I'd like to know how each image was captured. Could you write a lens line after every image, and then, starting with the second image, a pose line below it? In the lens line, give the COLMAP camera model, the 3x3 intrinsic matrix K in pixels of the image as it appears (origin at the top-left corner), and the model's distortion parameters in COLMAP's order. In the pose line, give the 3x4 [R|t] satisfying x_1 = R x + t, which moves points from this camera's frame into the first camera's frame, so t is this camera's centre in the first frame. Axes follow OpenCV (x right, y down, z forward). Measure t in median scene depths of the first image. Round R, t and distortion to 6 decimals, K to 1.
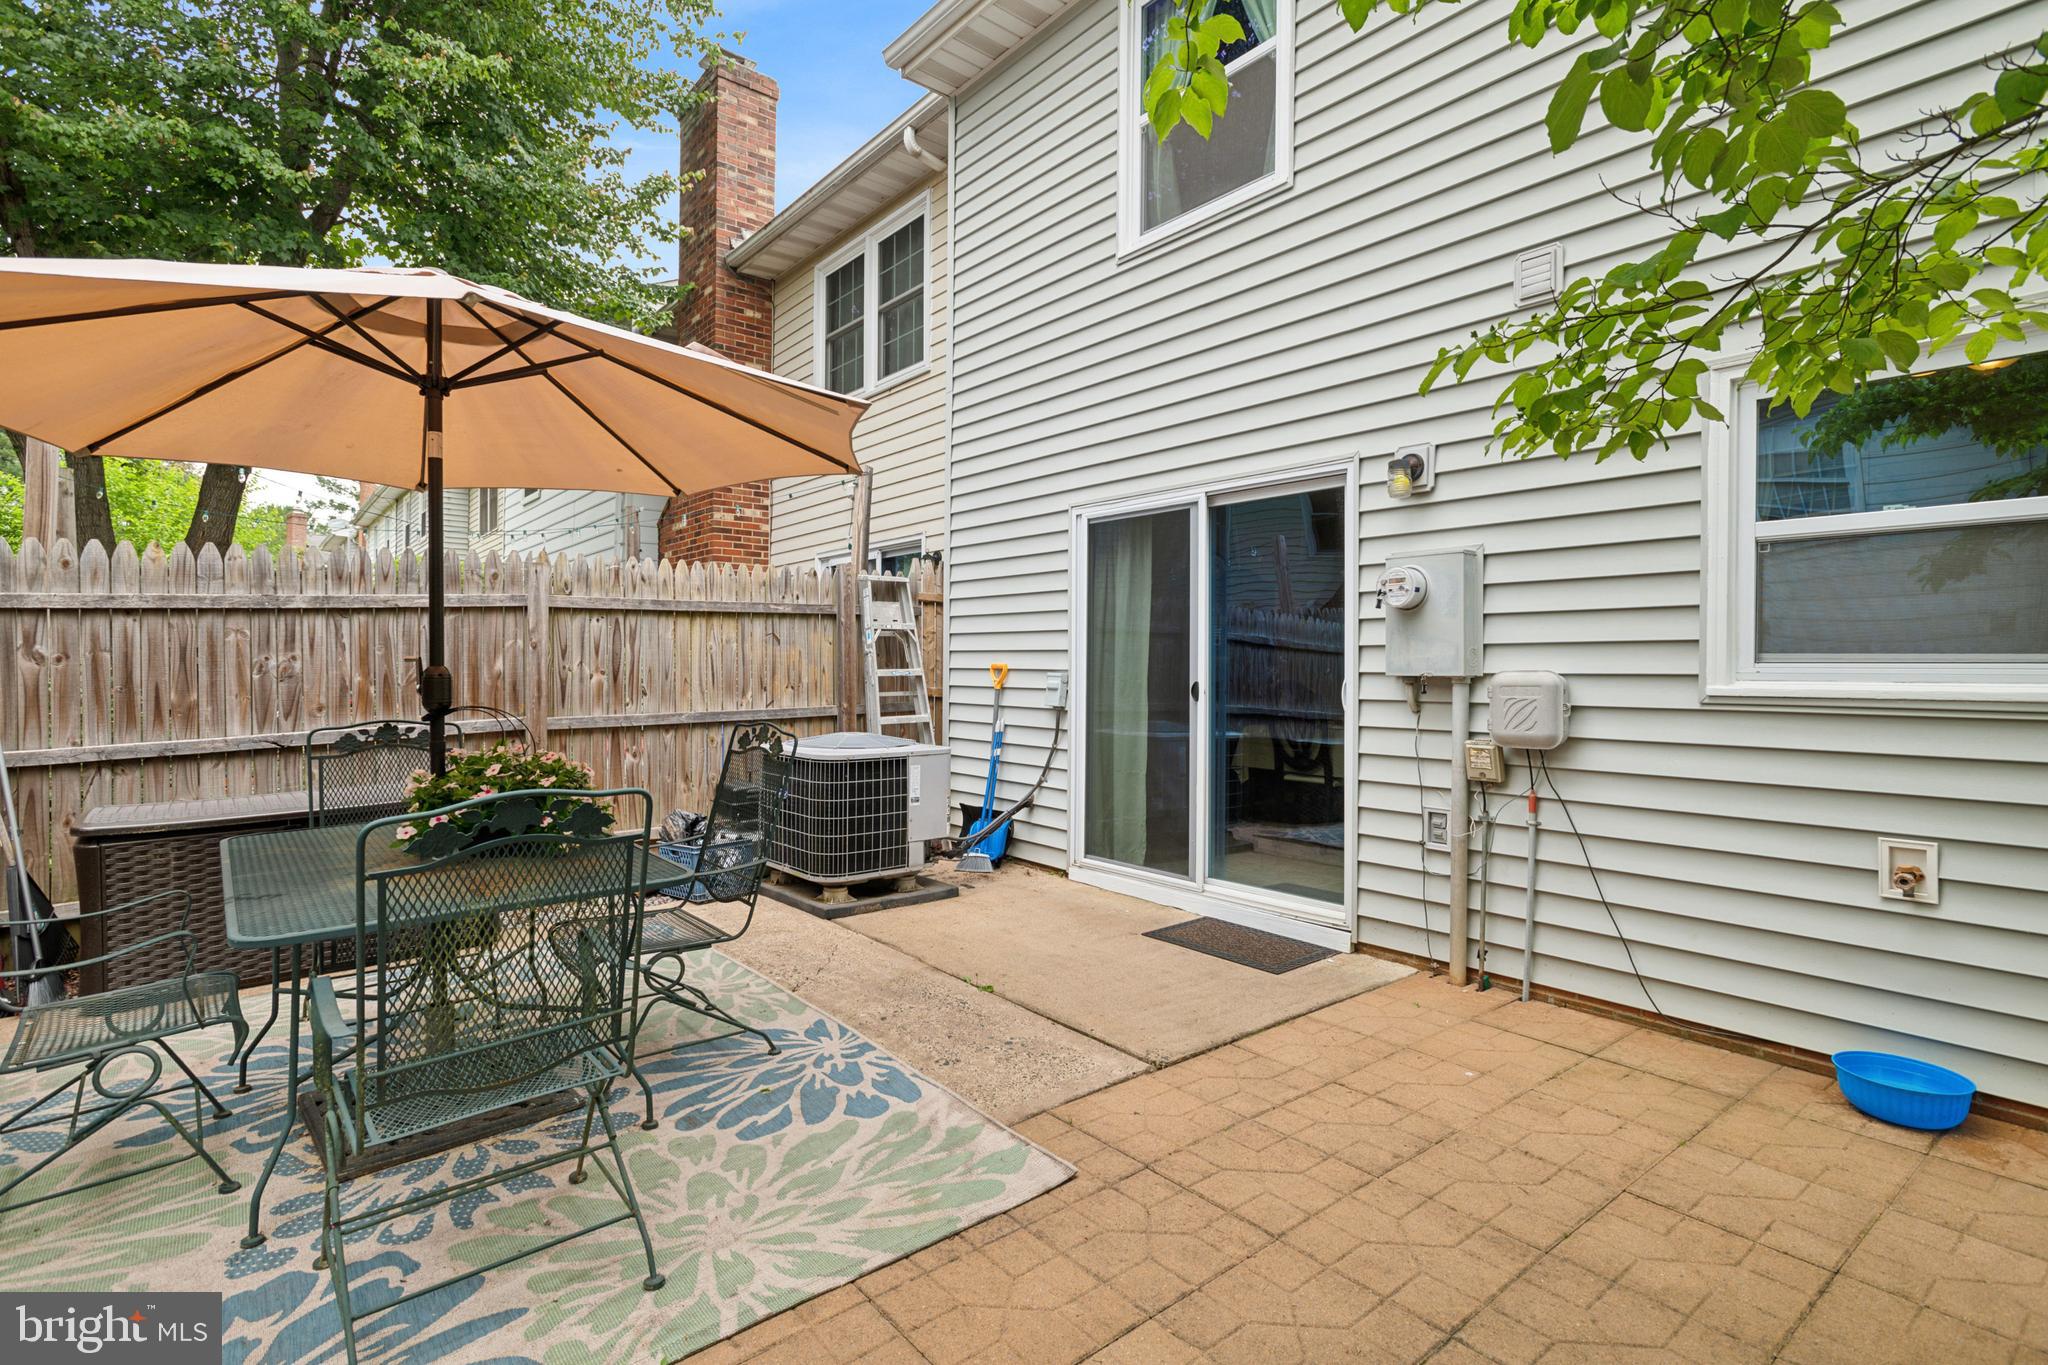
lens RADIAL K [[1001.3, 0, 1030.3], [0, 1001.3, 681.8], [0, 0, 1]] dist [-0.029010, 0.026400]
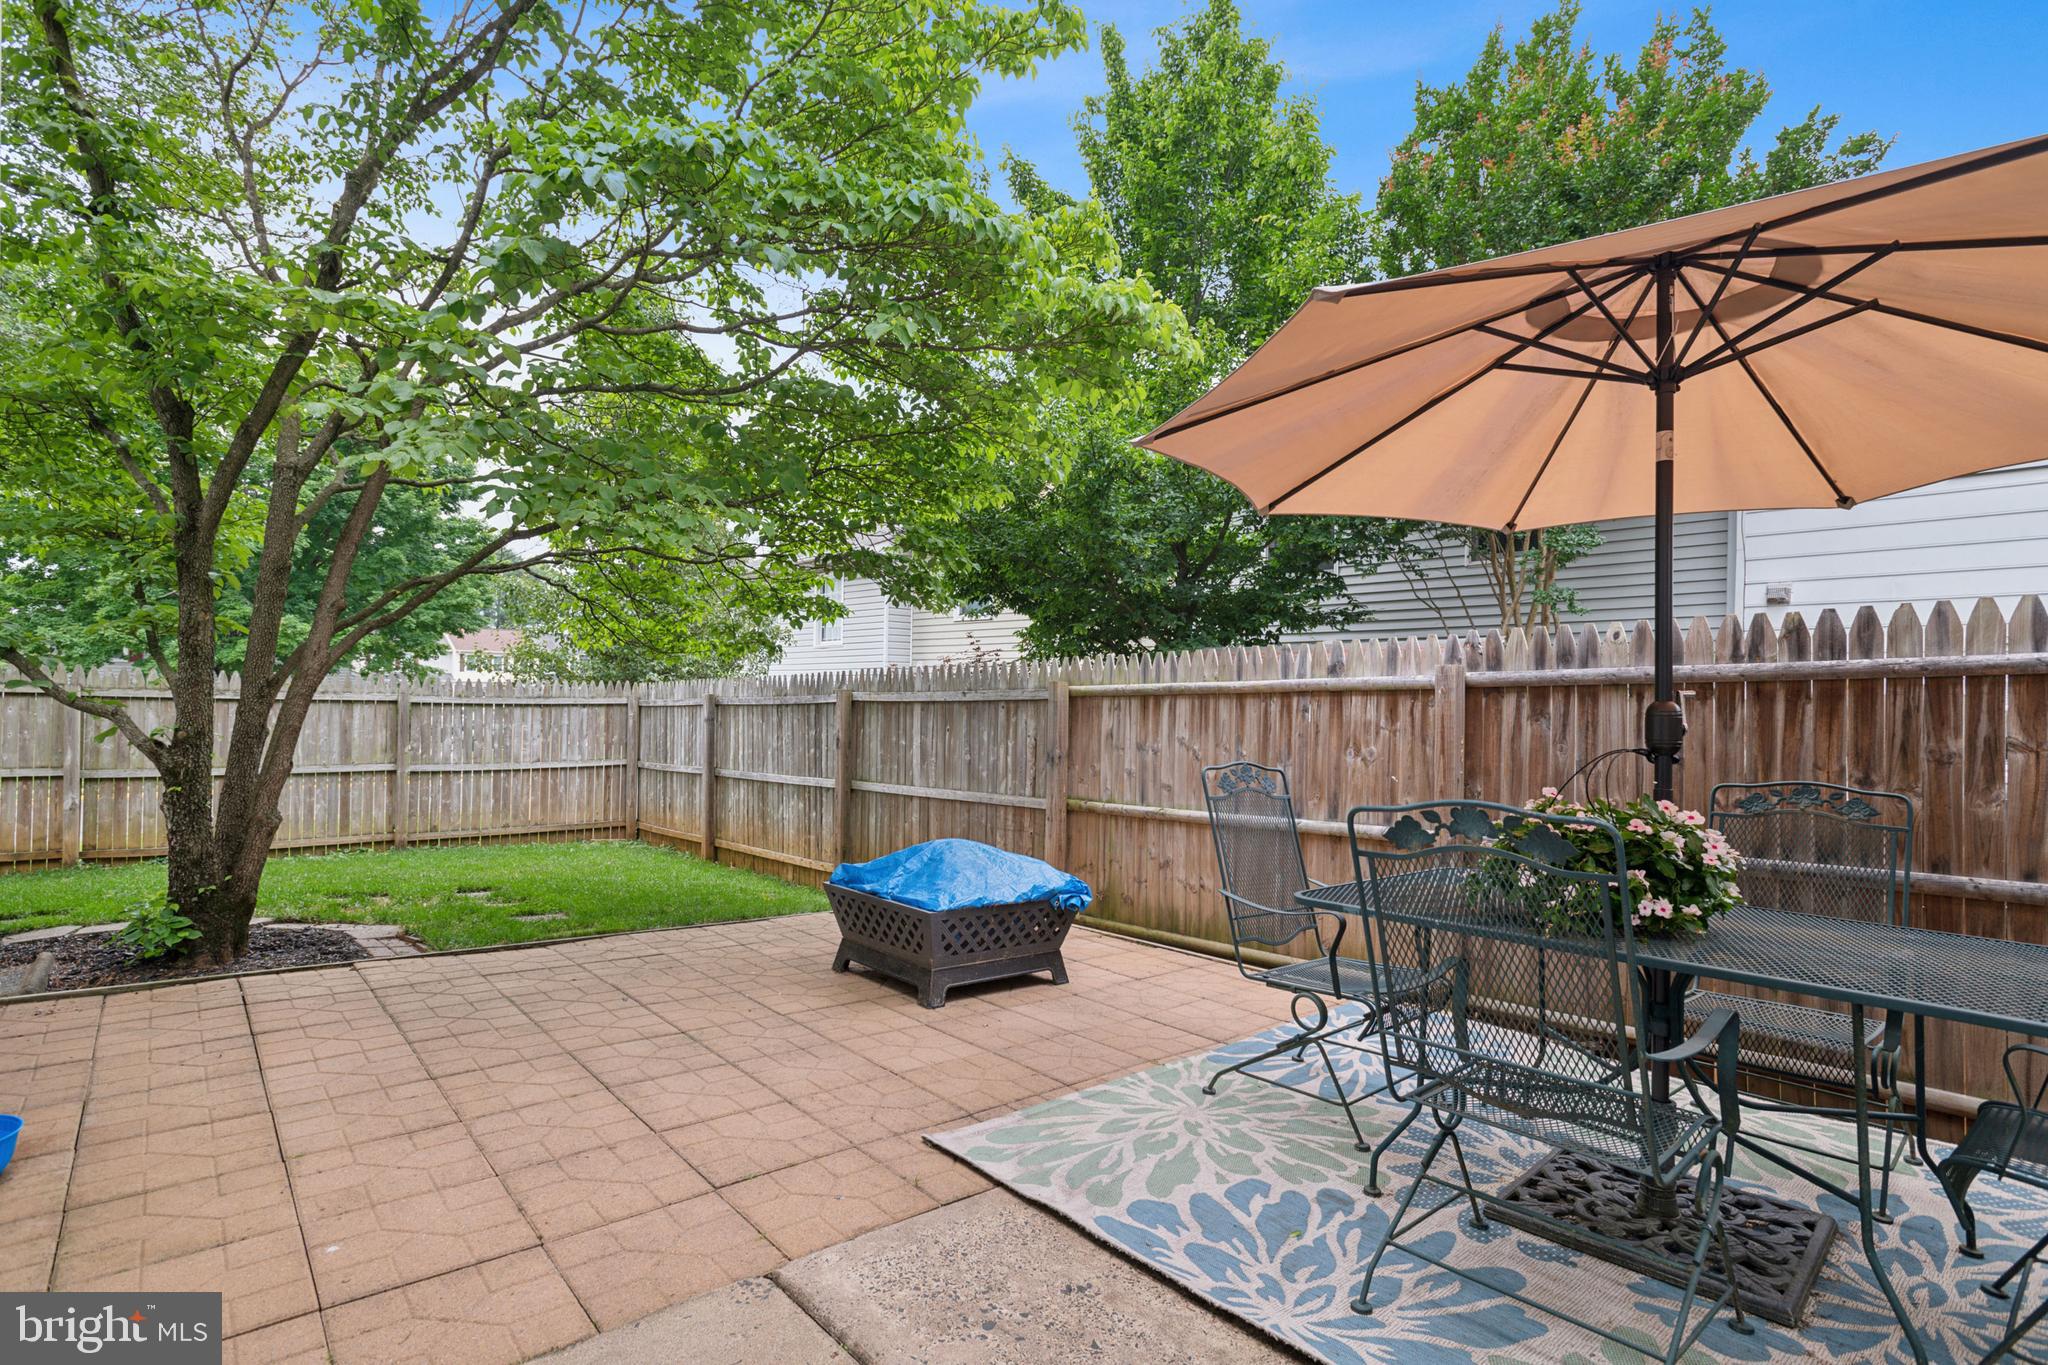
lens RADIAL K [[1001.3, 0, 1030.3], [0, 1001.3, 681.8], [0, 0, 1]] dist [-0.029010, 0.026400]
pose [[-0.999019, -0.022028, -0.038416, -0.018219], [-0.021890, 0.999752, -0.003994, -0.018015], [0.038495, -0.003149, -0.999254, 1.896081]]
